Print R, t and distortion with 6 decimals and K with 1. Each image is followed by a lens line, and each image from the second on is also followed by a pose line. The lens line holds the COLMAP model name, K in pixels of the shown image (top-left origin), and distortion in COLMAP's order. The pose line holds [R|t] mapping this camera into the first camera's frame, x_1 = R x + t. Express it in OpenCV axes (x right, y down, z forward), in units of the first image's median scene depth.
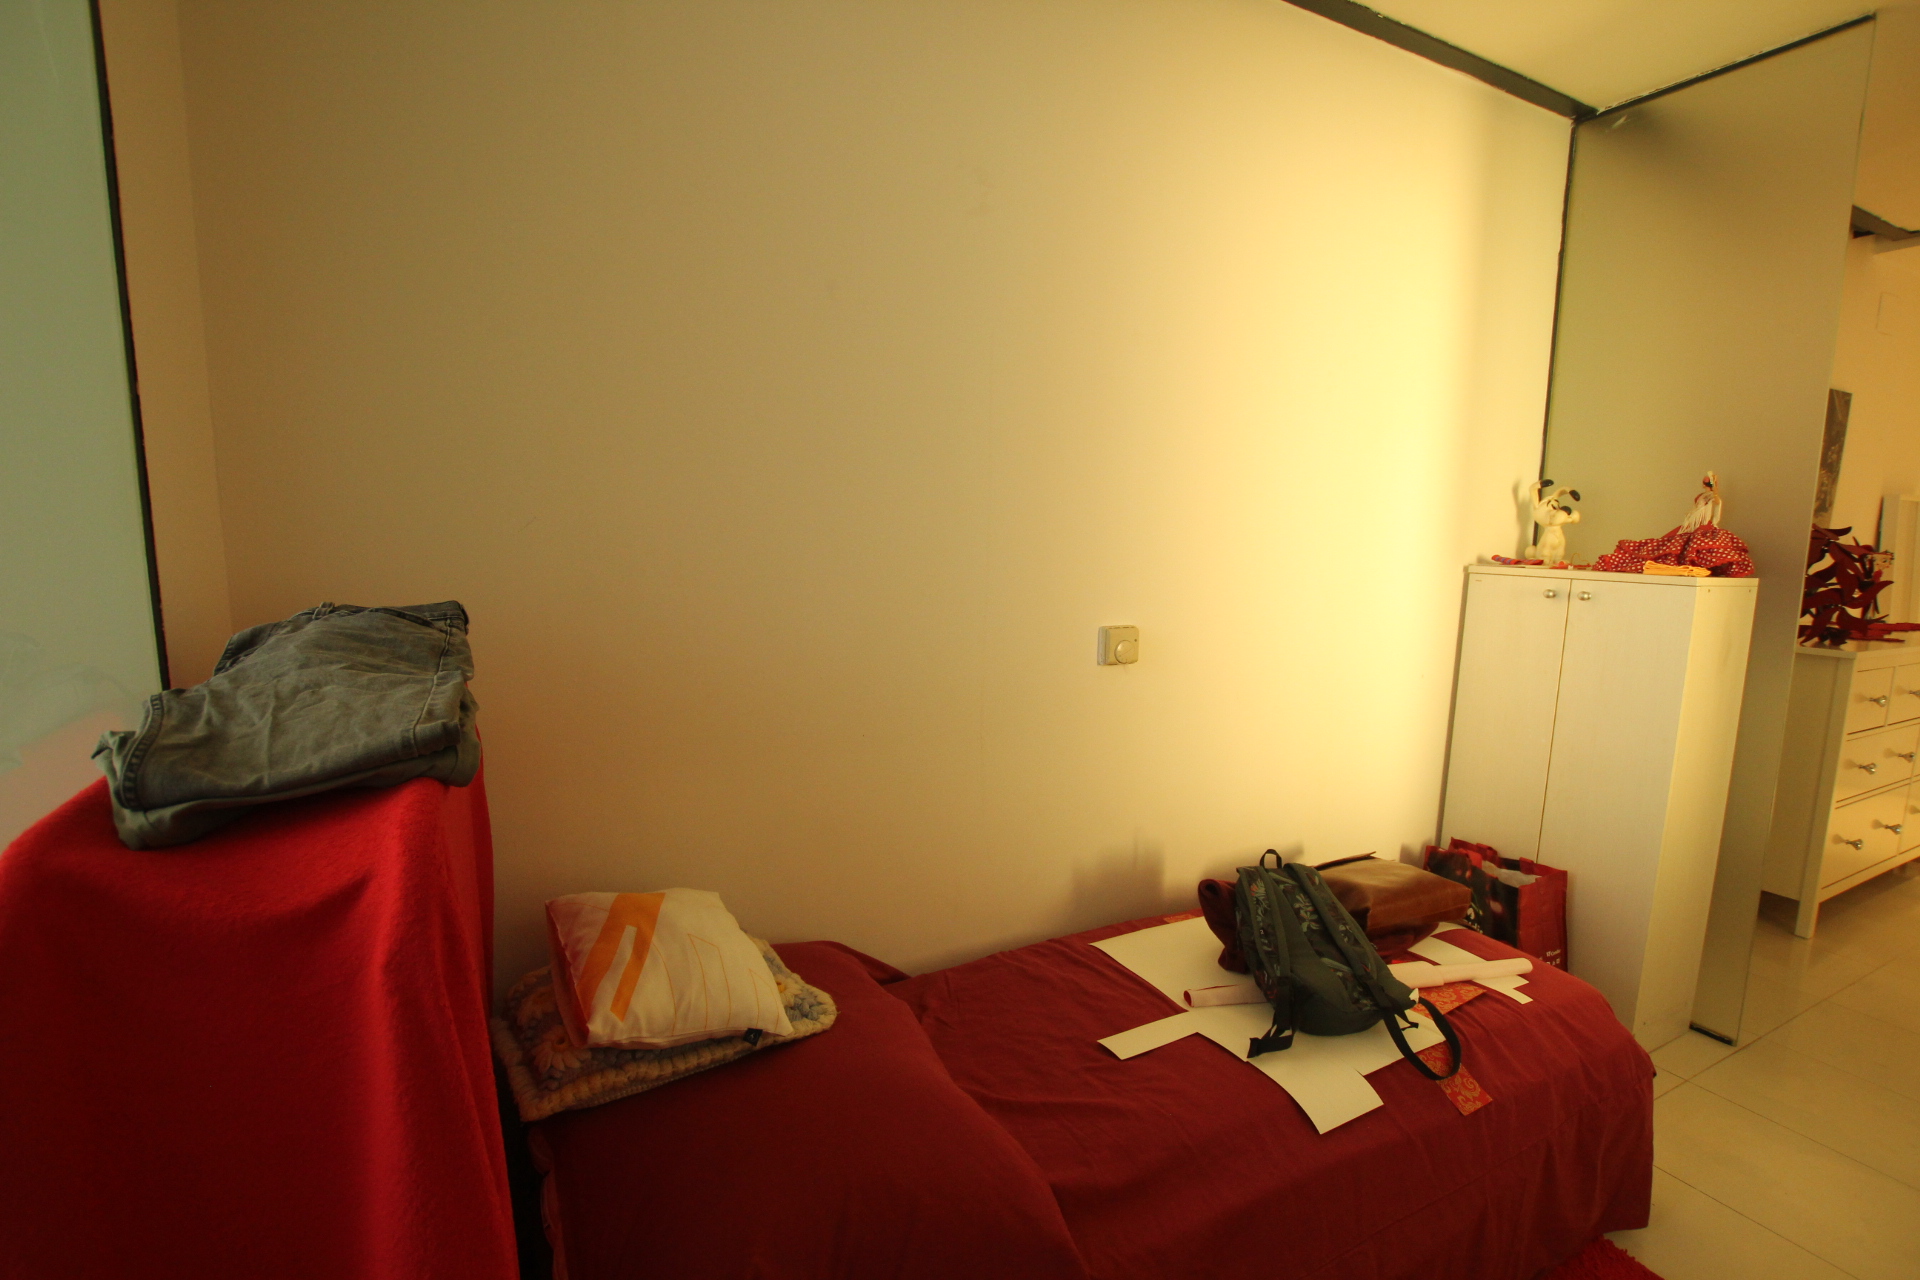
lens RADIAL K [[906.9, 0, 960.0], [0, 906.9, 640.0], [0, 0, 1]] dist [-0.036310, 0.004885]
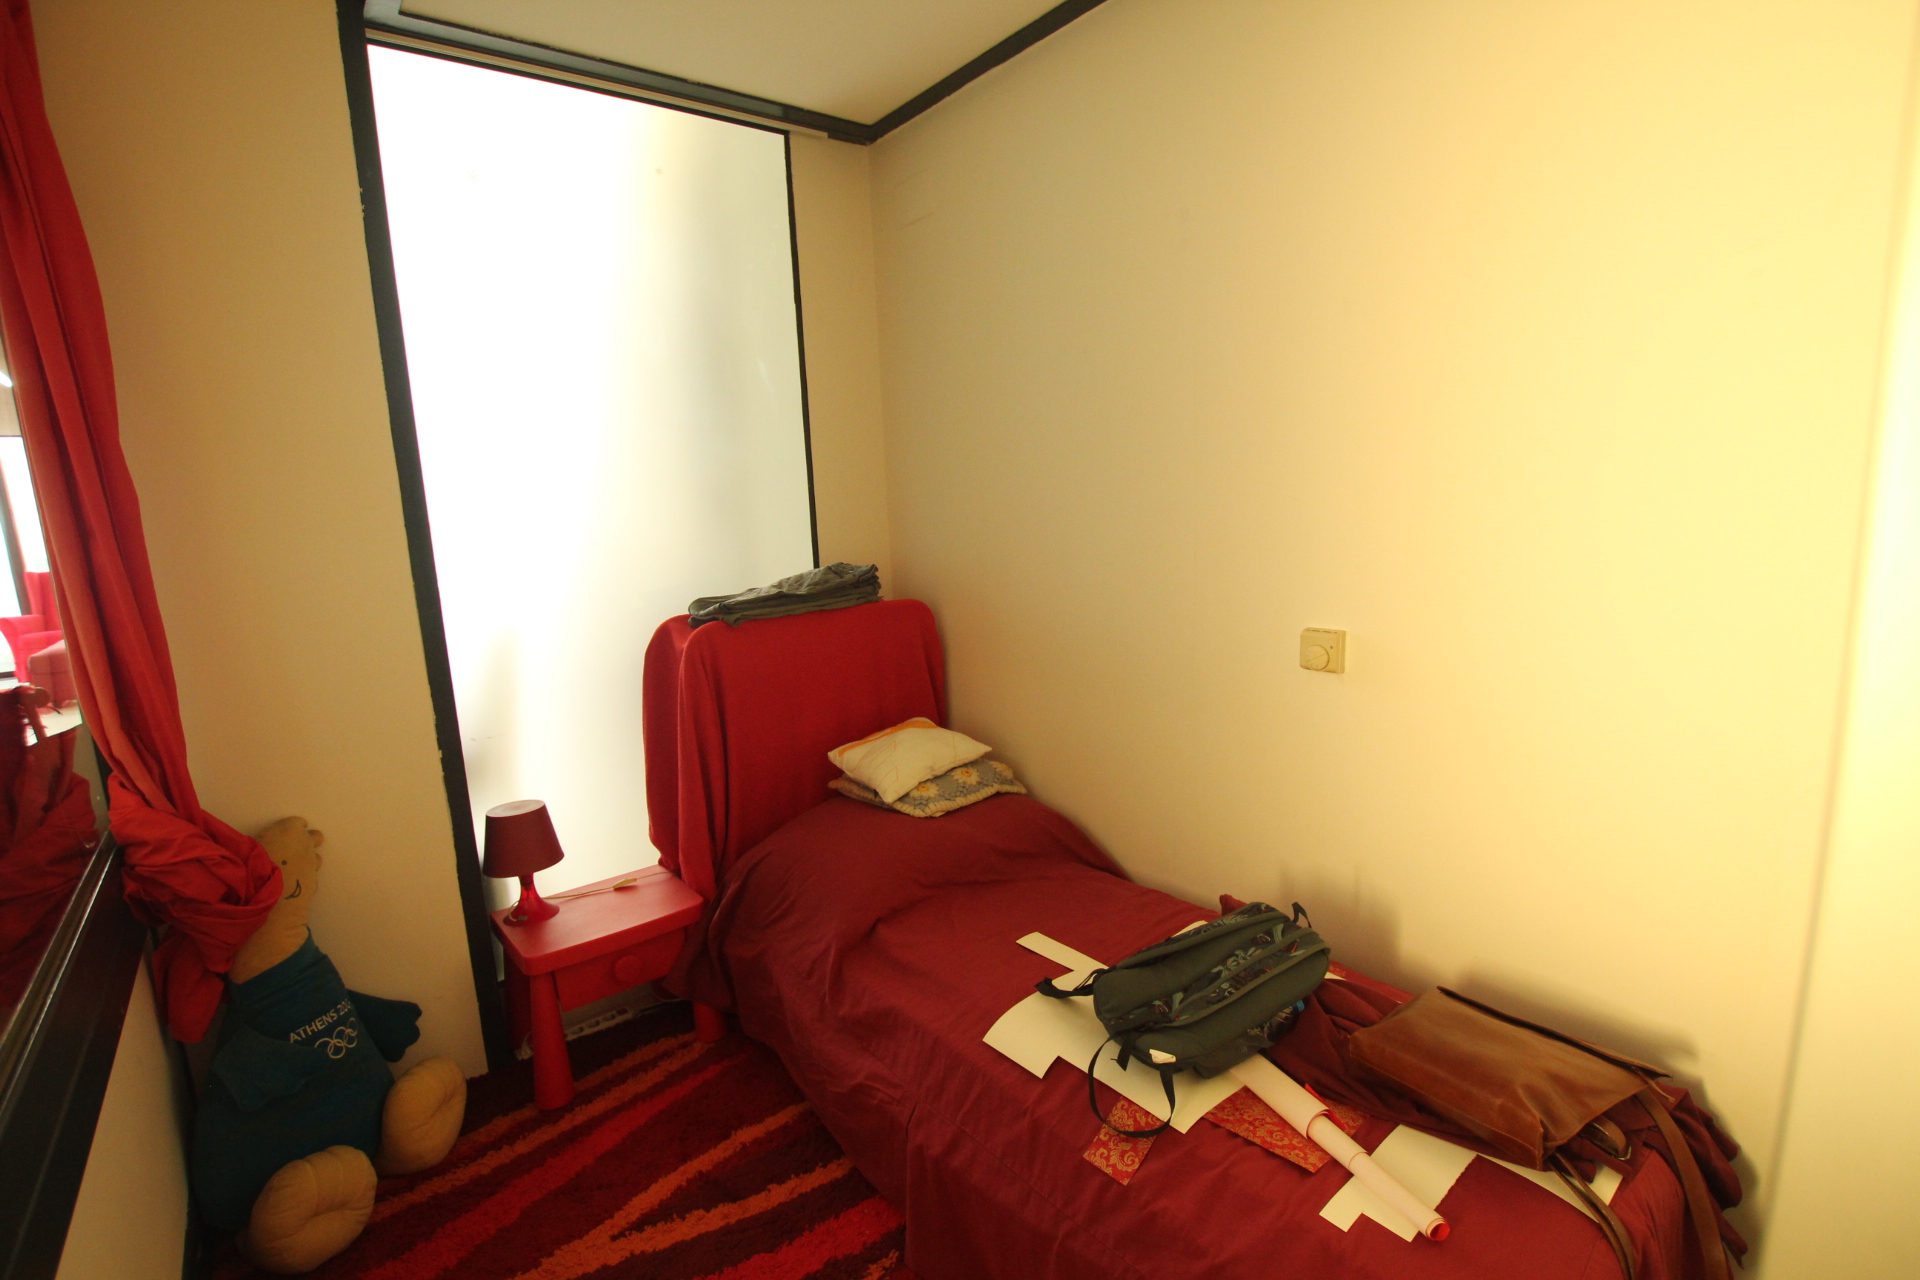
lens RADIAL K [[906.9, 0, 960.0], [0, 906.9, 640.0], [0, 0, 1]] dist [-0.036310, 0.004885]
pose [[0.184273, 0.126996, -0.974636, 1.339800], [-0.086185, 0.989886, 0.112689, -0.101788], [0.979089, 0.063234, 0.193355, 0.621118]]
